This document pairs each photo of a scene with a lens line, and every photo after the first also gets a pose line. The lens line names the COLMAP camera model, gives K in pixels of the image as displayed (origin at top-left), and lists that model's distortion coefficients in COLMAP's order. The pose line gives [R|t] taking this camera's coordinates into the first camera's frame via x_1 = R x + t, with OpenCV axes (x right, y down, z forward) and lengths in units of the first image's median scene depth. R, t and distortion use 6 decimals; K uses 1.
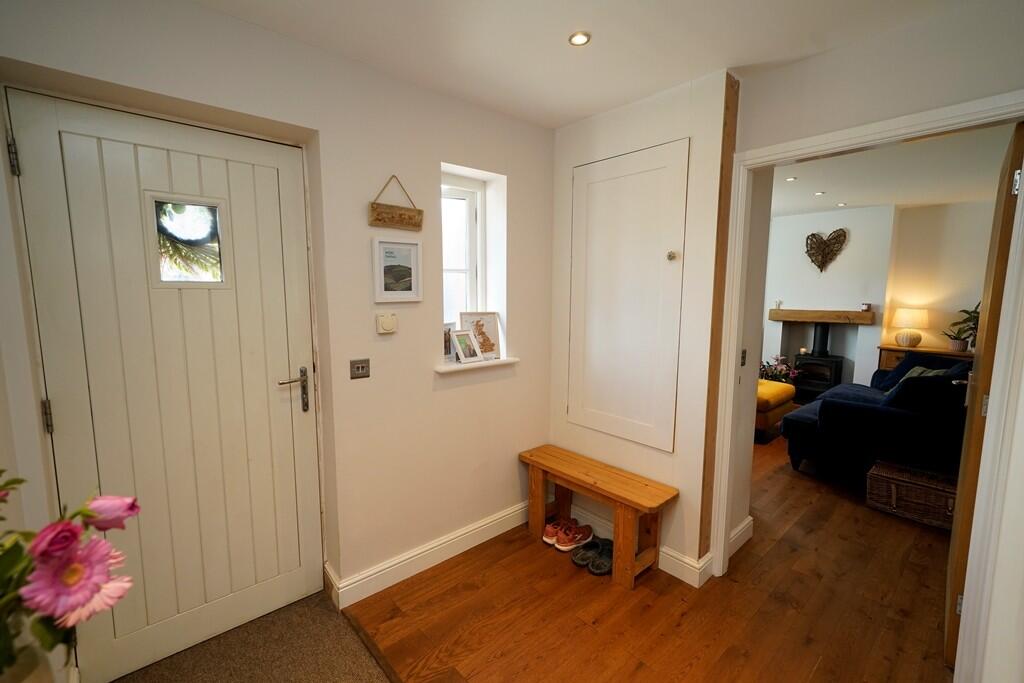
lens RADIAL K [[440.7, 0, 512.0], [0, 440.7, 341.5], [0, 0, 1]] dist [0.002493, 0.000142]
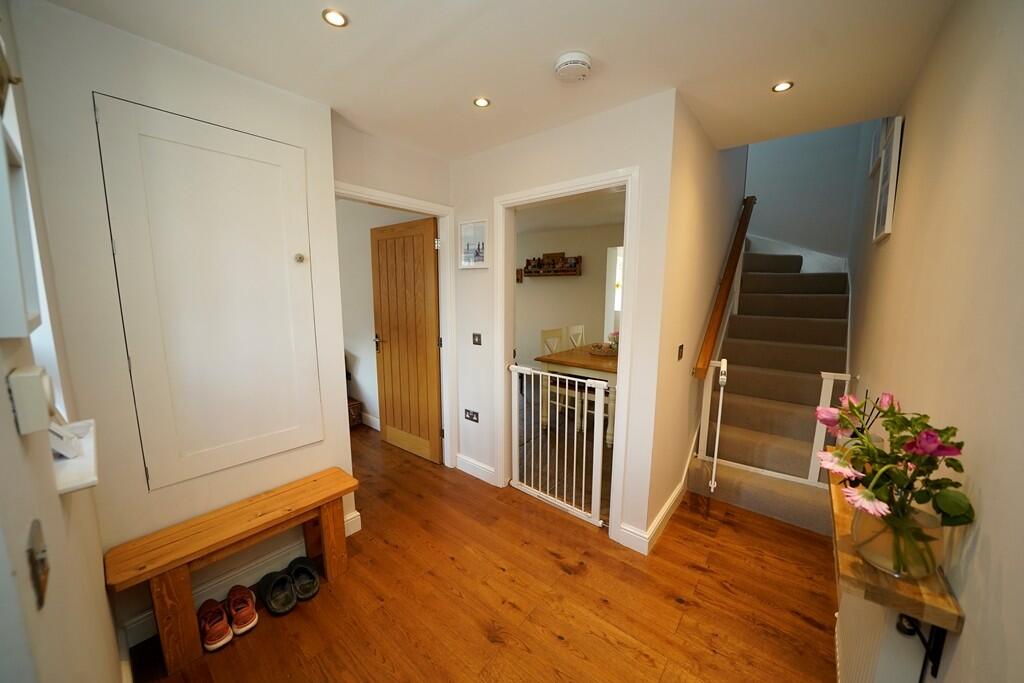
lens RADIAL K [[355.1, 0, 512.0], [0, 355.1, 341.5], [0, 0, 1]] dist [-0.023860, 0.000014]
pose [[-0.147252, -0.144092, 0.978547, -0.686375], [0.111063, 0.980666, 0.161117, -0.098907], [-0.982844, 0.132405, -0.128402, 0.802349]]
